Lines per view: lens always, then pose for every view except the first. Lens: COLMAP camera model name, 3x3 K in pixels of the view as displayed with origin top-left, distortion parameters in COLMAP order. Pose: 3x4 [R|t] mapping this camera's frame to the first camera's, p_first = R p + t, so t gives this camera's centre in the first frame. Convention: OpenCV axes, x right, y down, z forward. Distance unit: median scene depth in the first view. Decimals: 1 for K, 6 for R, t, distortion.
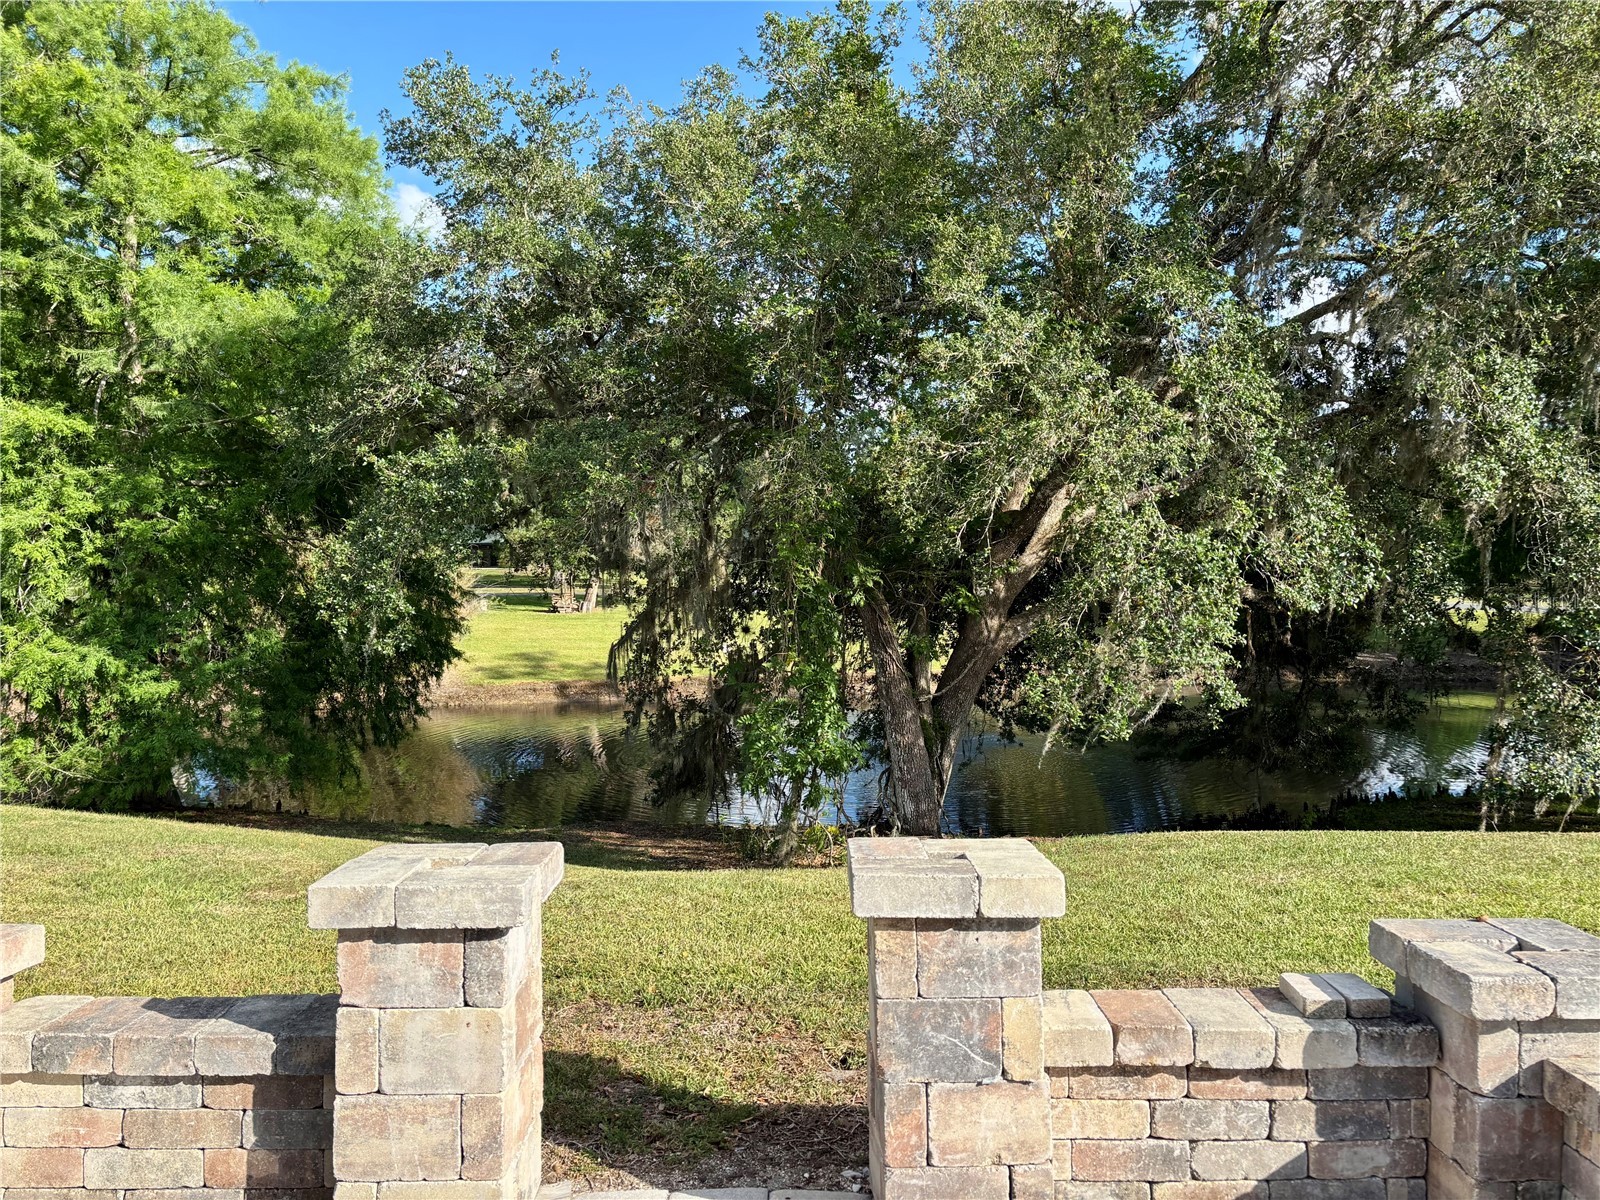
lens RADIAL K [[1184.0, 0, 819.4], [0, 1184.0, 598.9], [0, 0, 1]] dist [0.075943, -0.068317]
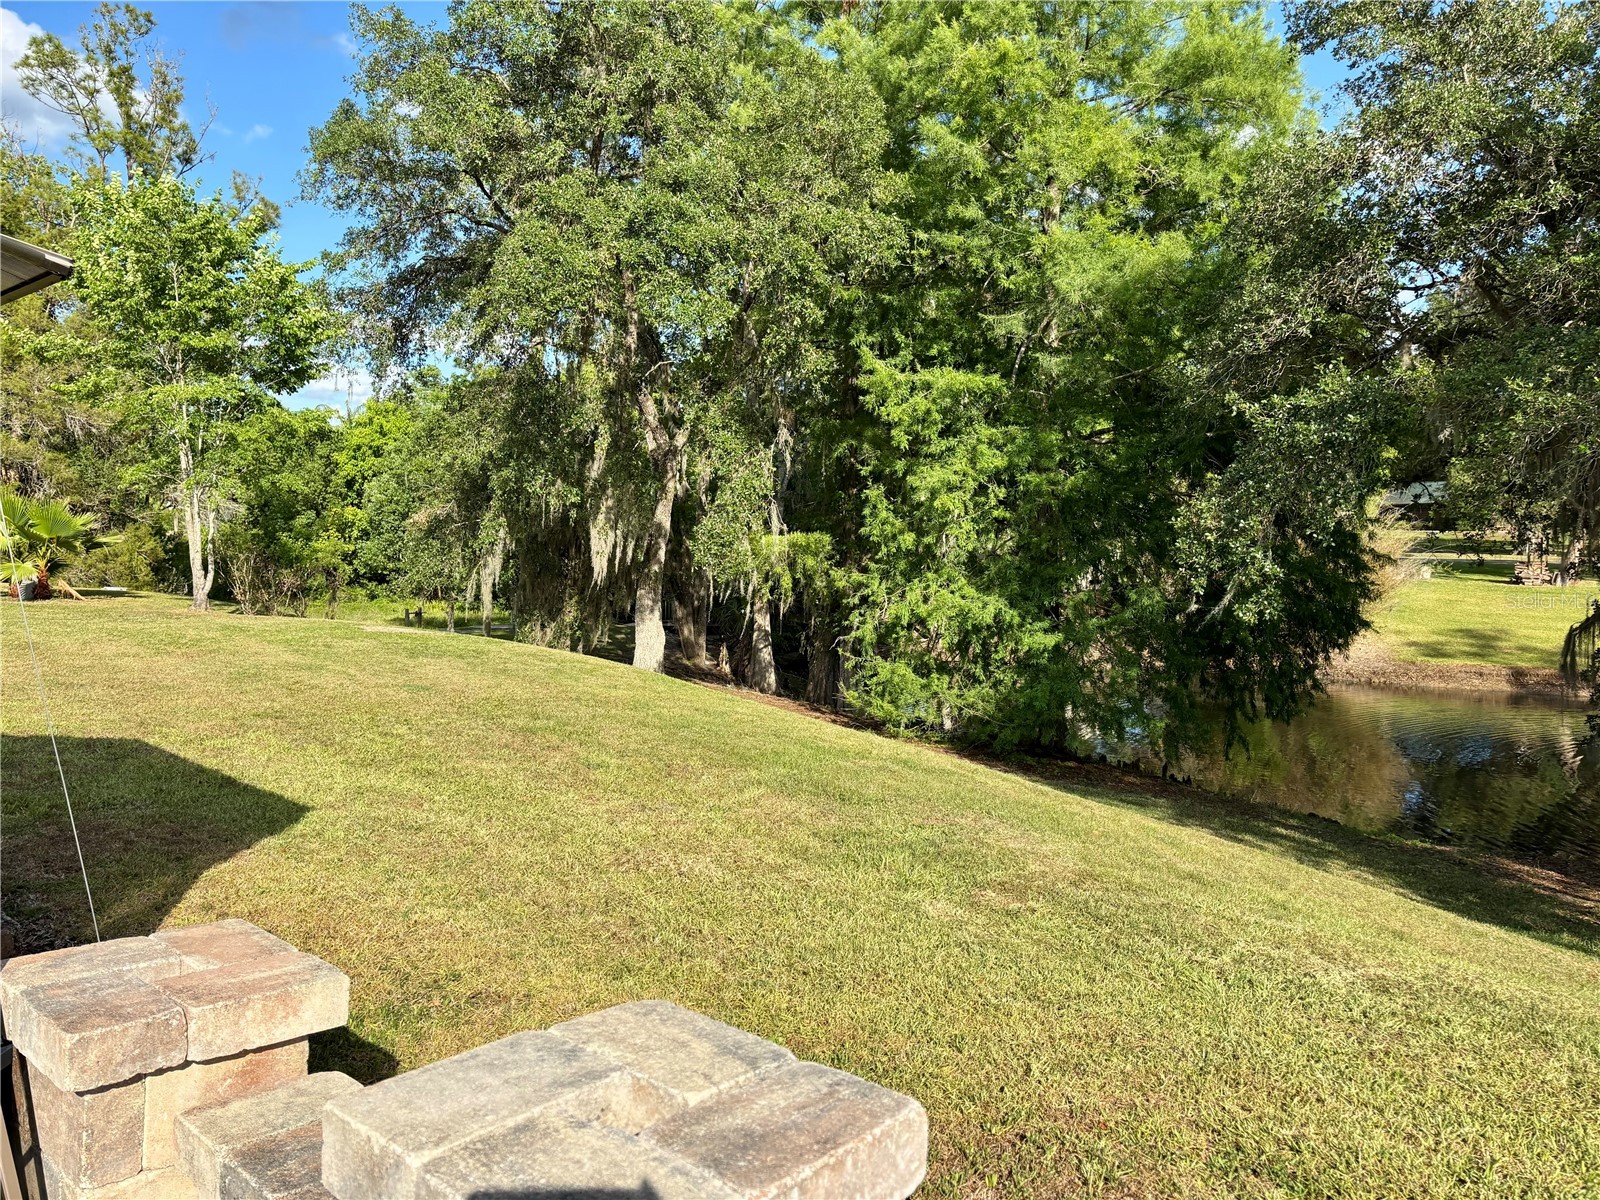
lens RADIAL K [[1189.7, 0, 804.3], [0, 1189.7, 599.2], [0, 0, 1]] dist [0.027471, -0.013358]
pose [[0.719338, 0.054230, -0.692540, 0.009917], [-0.031929, 0.998476, 0.045022, 0.000106], [0.693926, -0.010274, 0.719973, 0.140577]]
